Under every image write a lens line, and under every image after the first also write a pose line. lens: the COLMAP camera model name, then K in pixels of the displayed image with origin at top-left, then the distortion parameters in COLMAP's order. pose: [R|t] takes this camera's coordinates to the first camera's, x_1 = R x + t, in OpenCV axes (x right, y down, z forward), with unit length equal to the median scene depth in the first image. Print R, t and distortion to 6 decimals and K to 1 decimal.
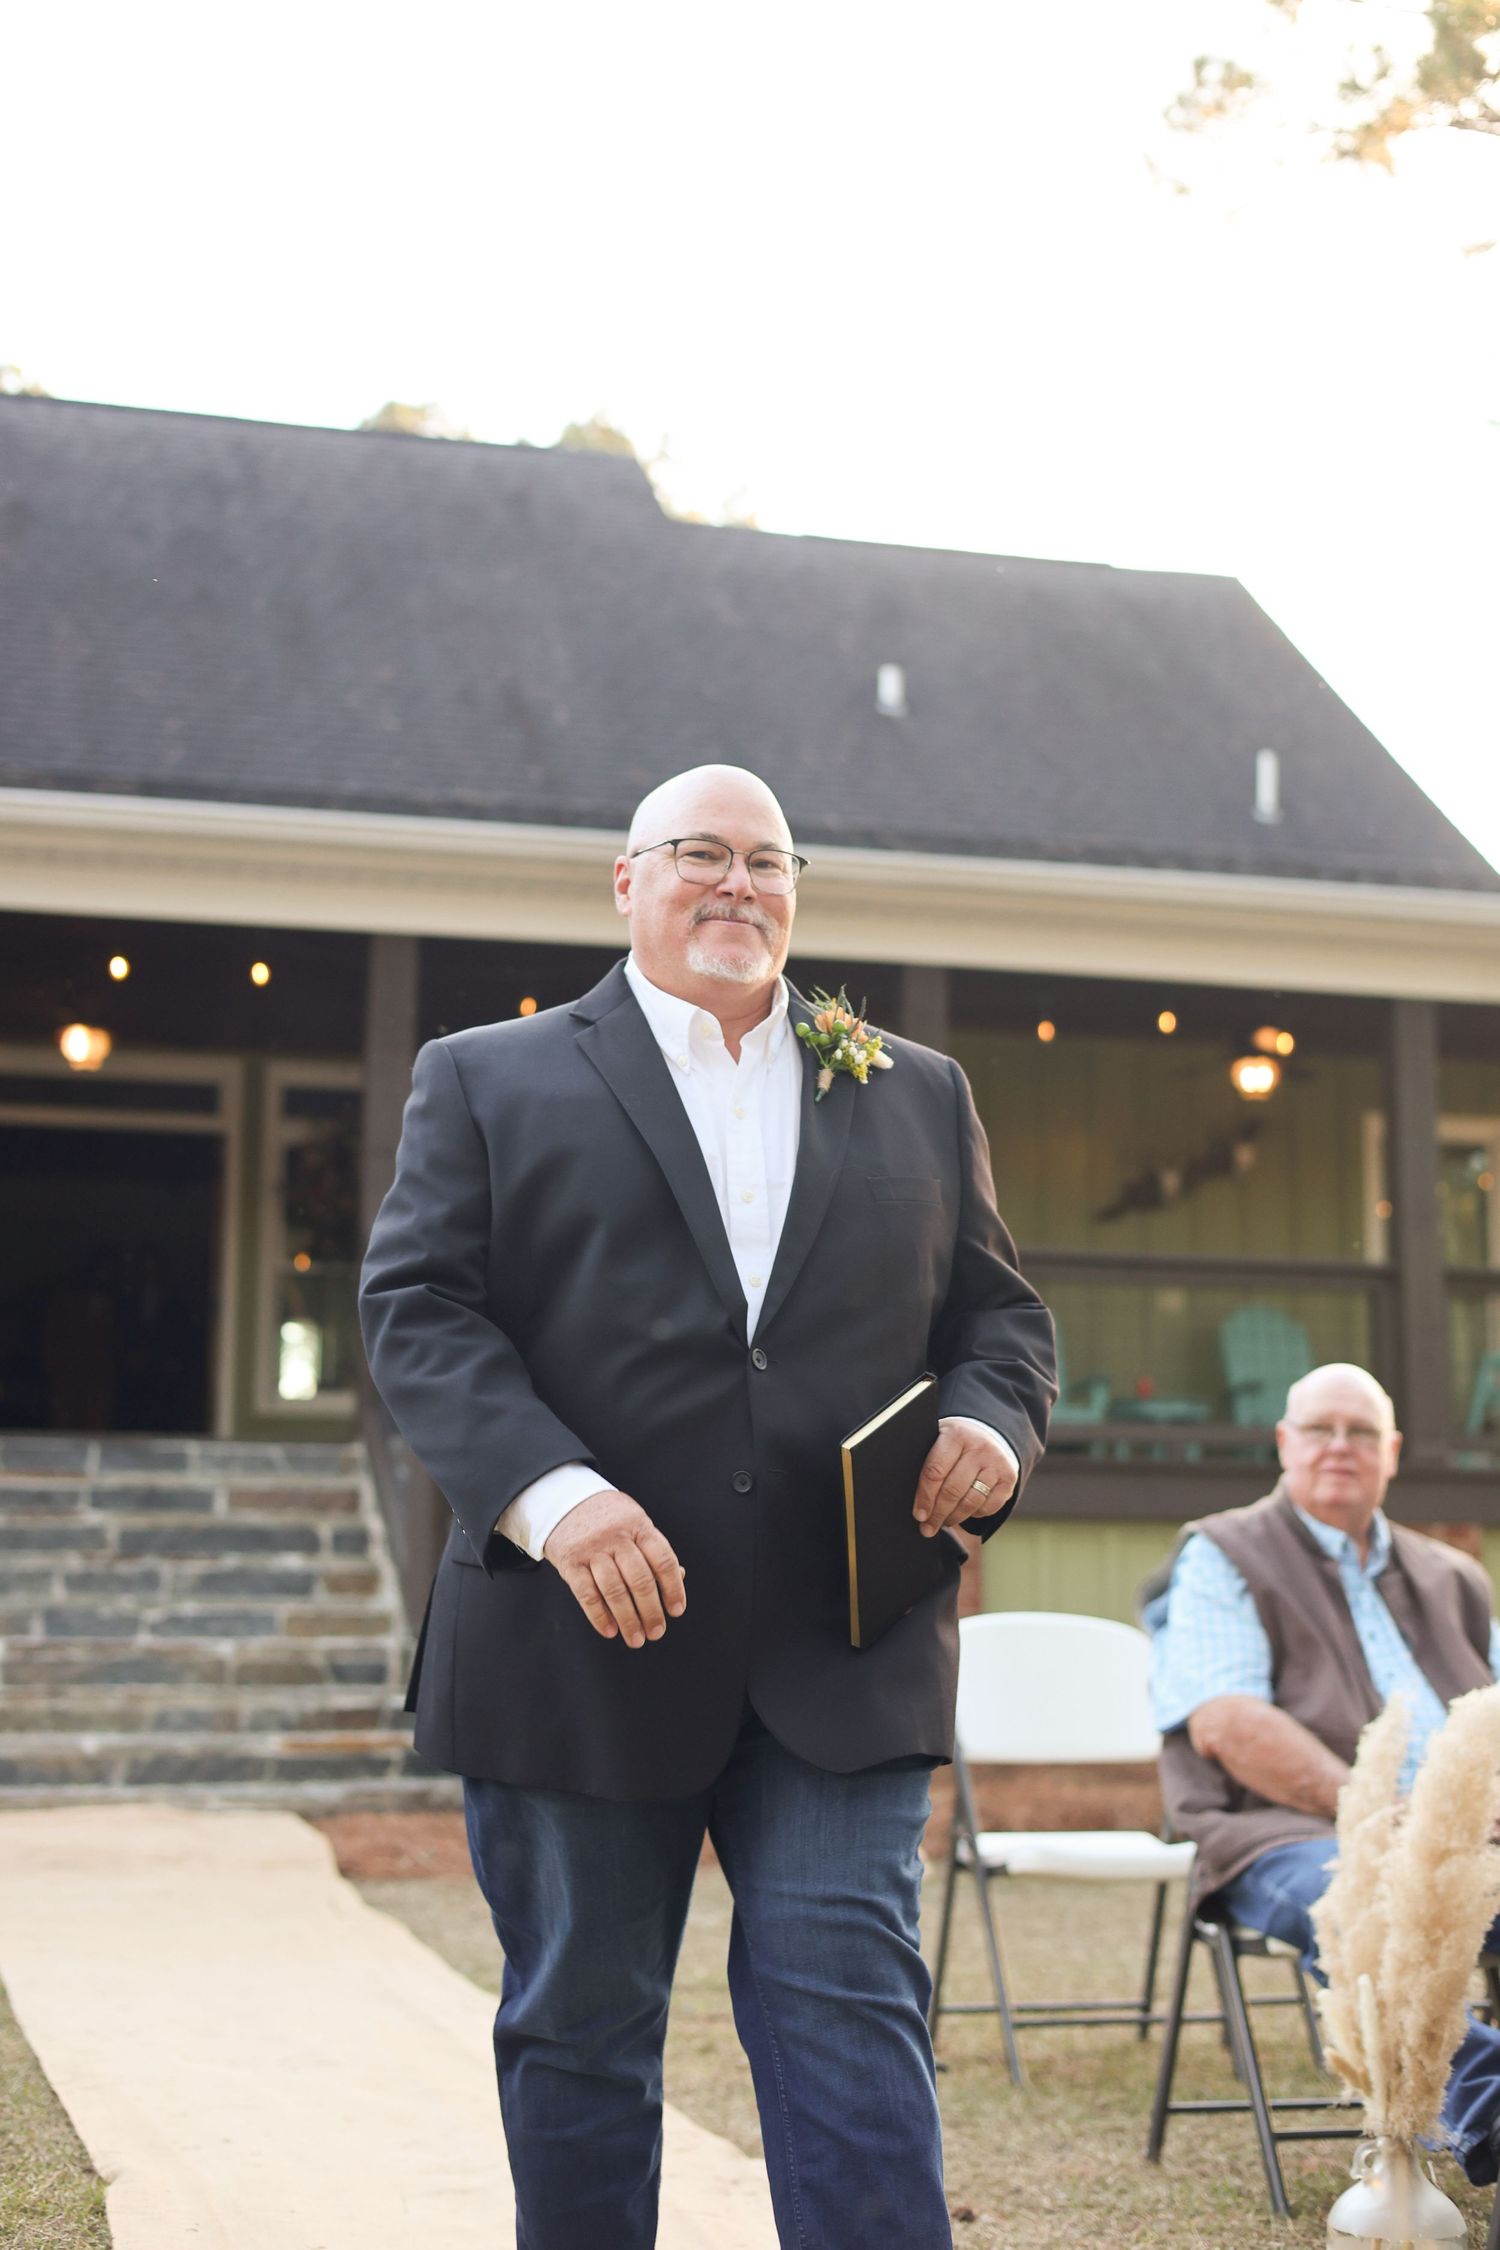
lens RADIAL K [[3130.1, 0, 750.0], [0, 3130.1, 1125.0], [0, 0, 1]] dist [0.022044, -0.041725]
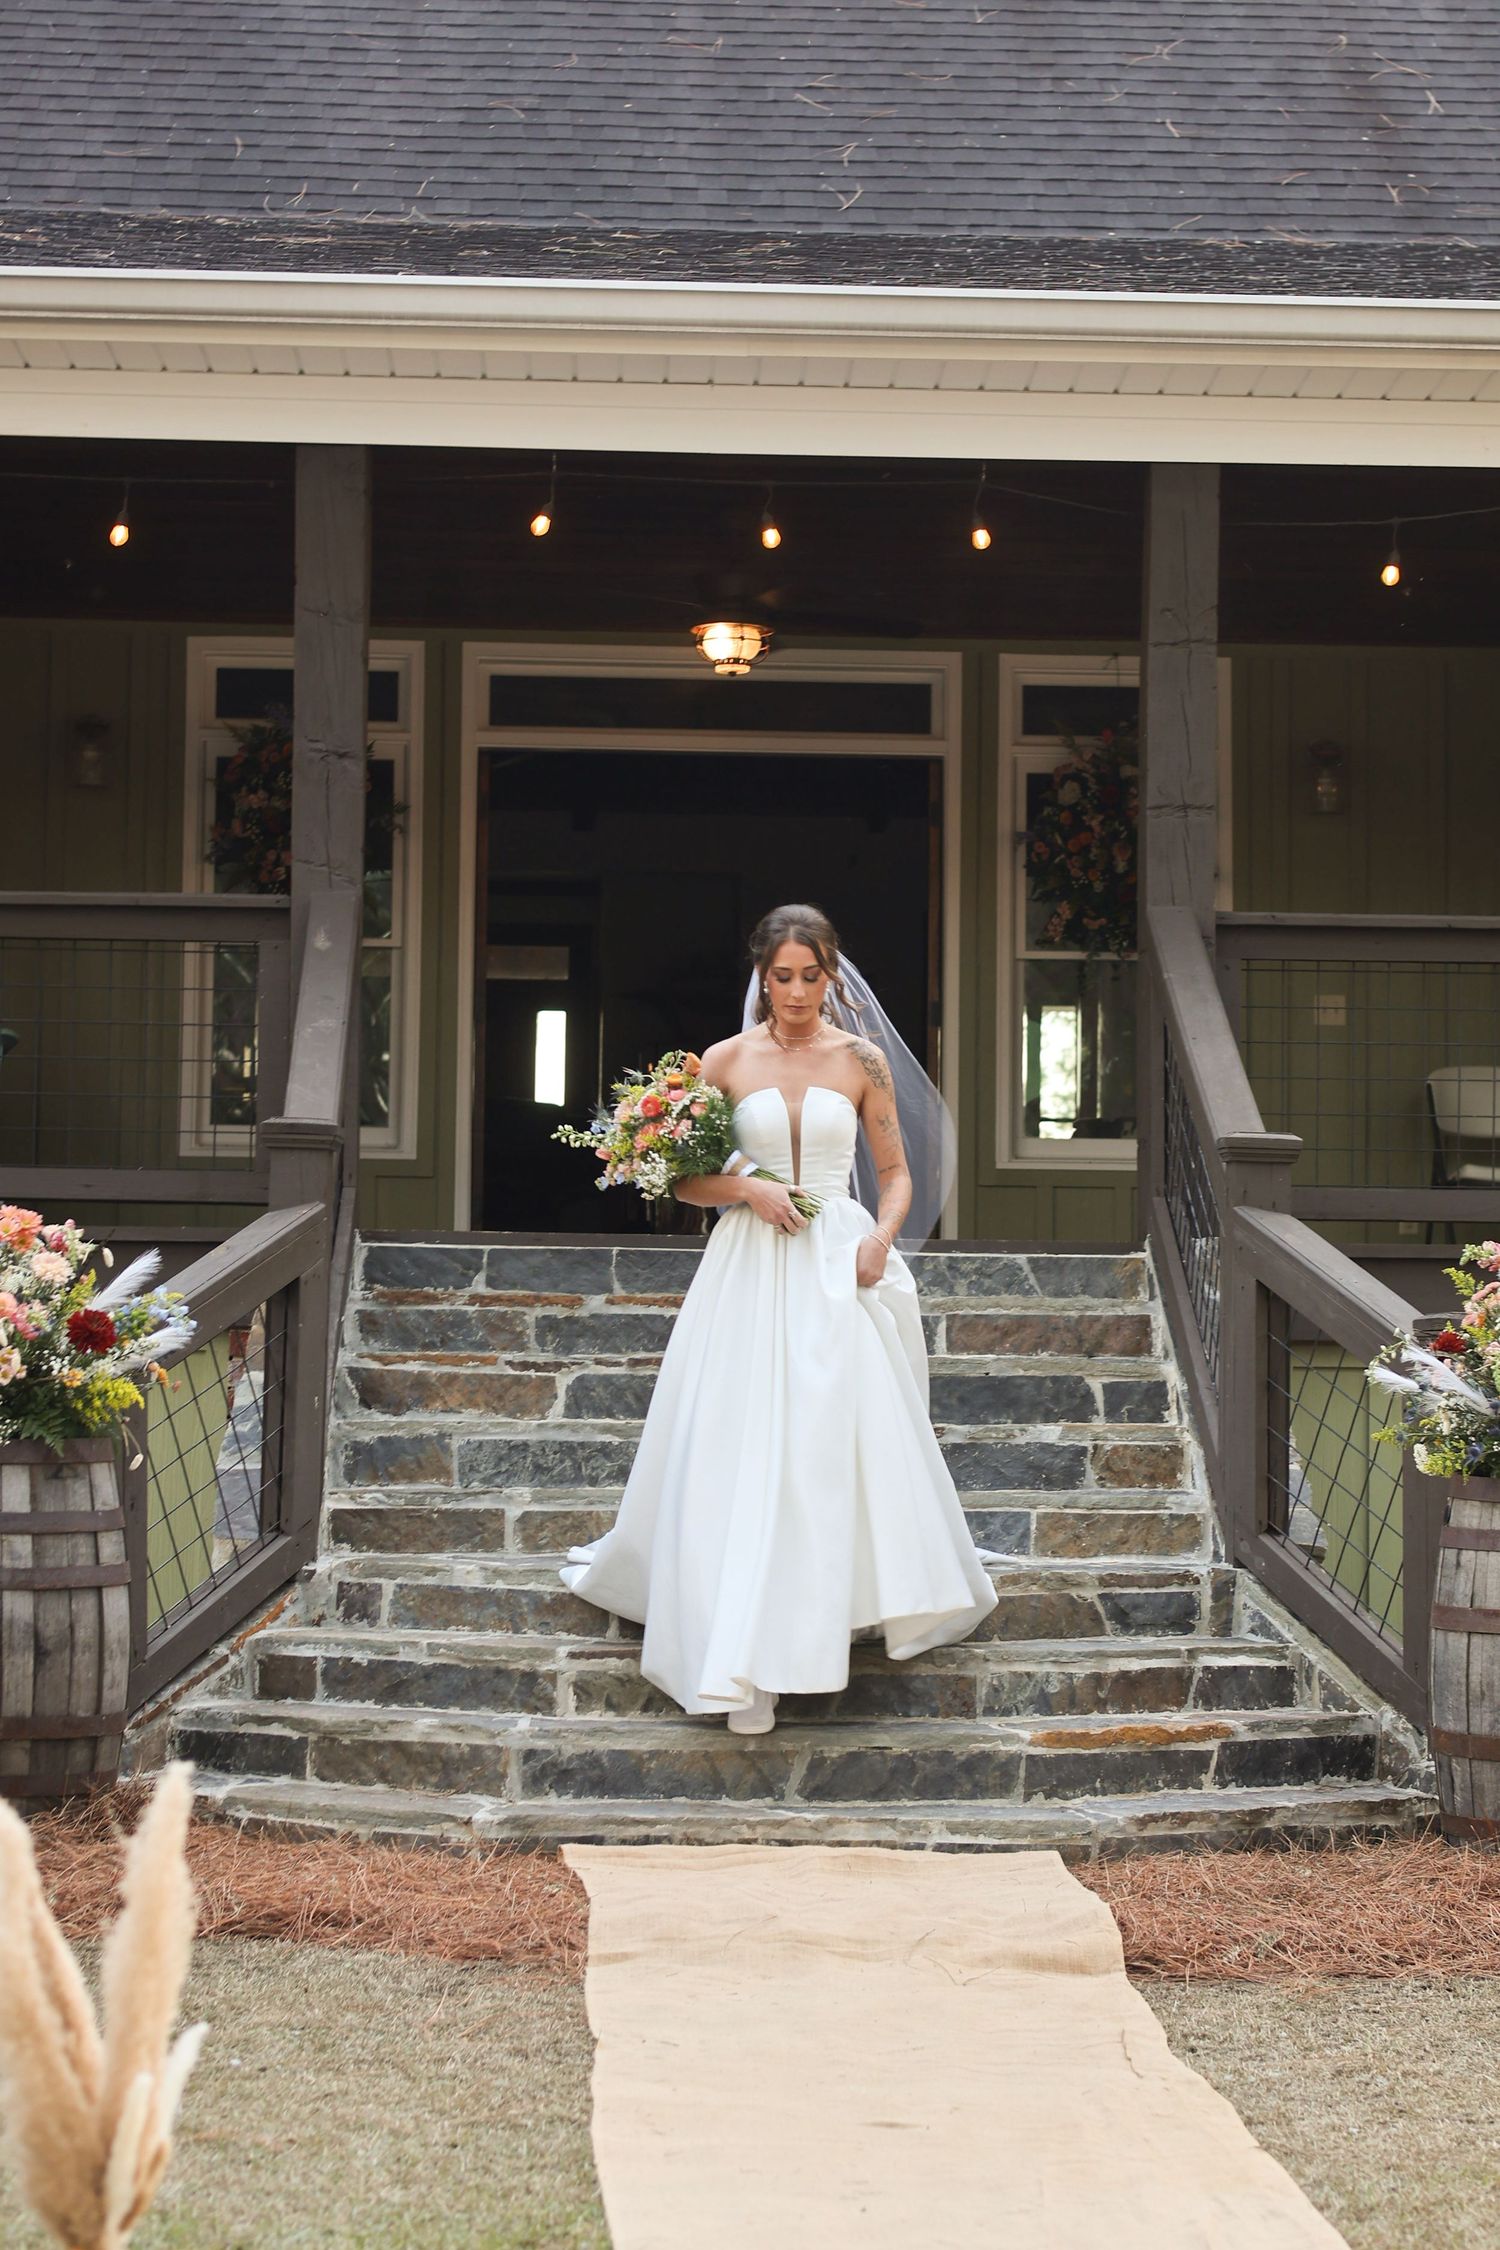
lens RADIAL K [[4337.7, 0, 784.7], [0, 4337.7, 1124.7], [0, 0, 1]] dist [0.040902, -0.051375]
pose [[0.978720, -0.006581, -0.205093, -0.010180], [0.027299, 0.994777, 0.098352, -0.014934], [0.203375, -0.101858, 0.973788, 0.085444]]
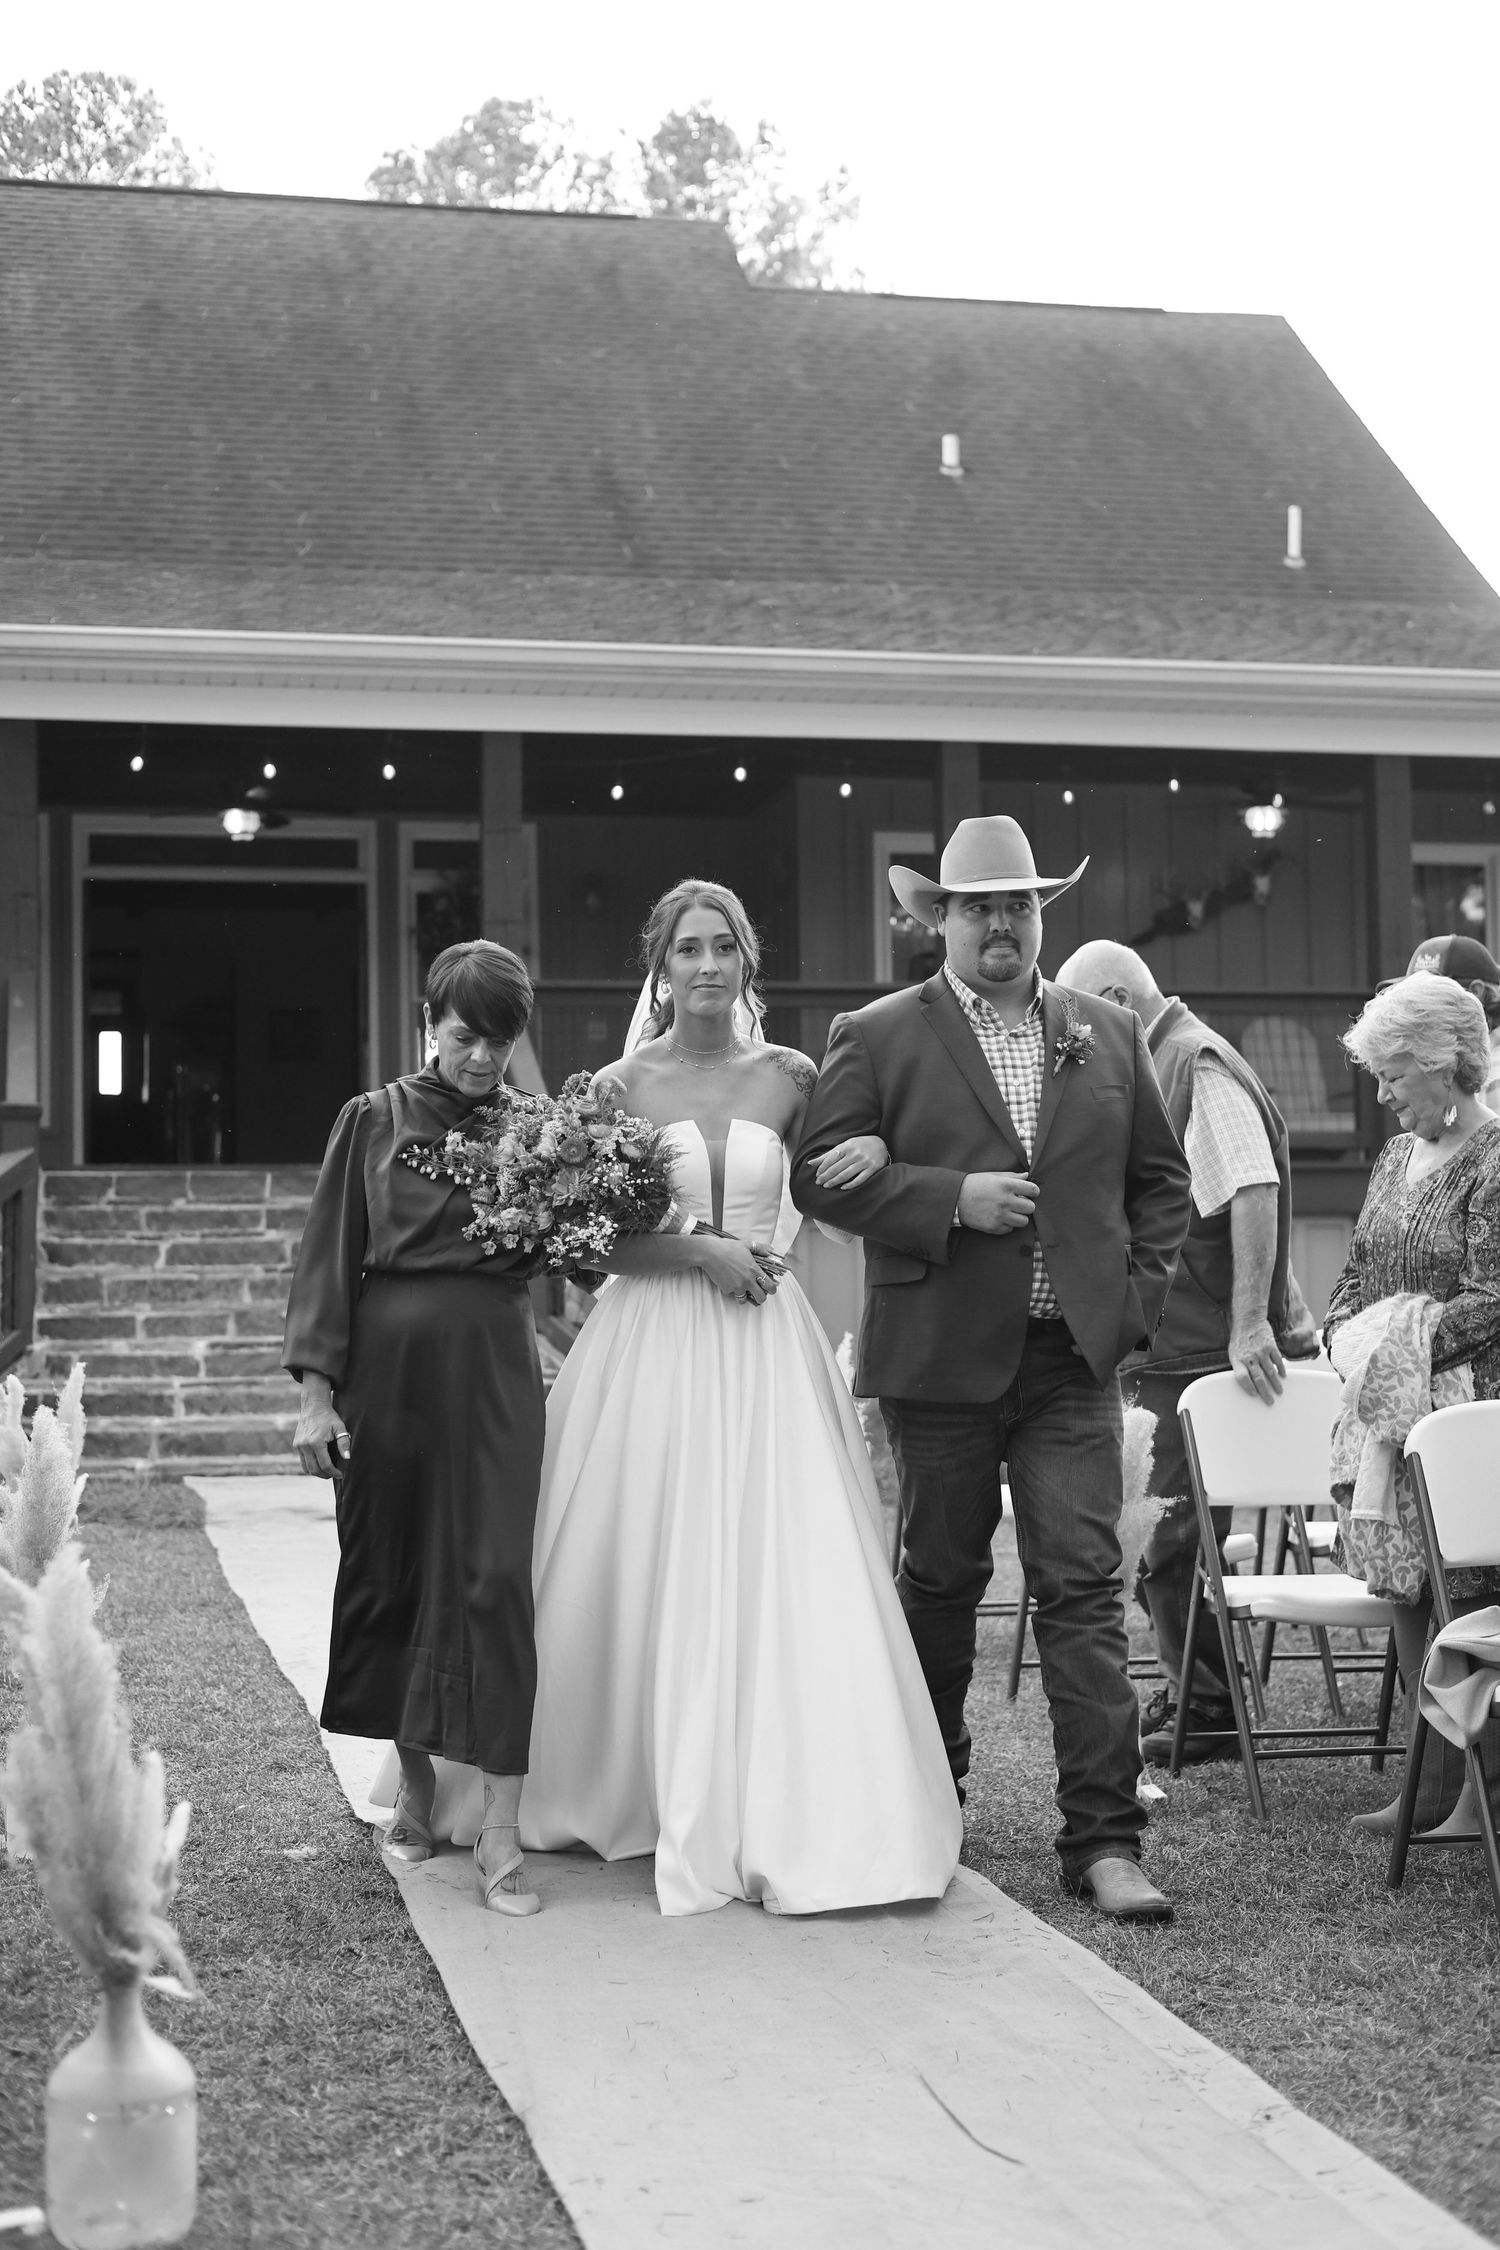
lens RADIAL K [[3130.1, 0, 750.0], [0, 3130.1, 1125.0], [0, 0, 1]] dist [0.022044, -0.041725]
pose [[0.998736, -0.022236, -0.045074, 0.026954], [0.027068, 0.993607, 0.109601, -0.038653], [0.042349, -0.110683, 0.992953, -0.165358]]
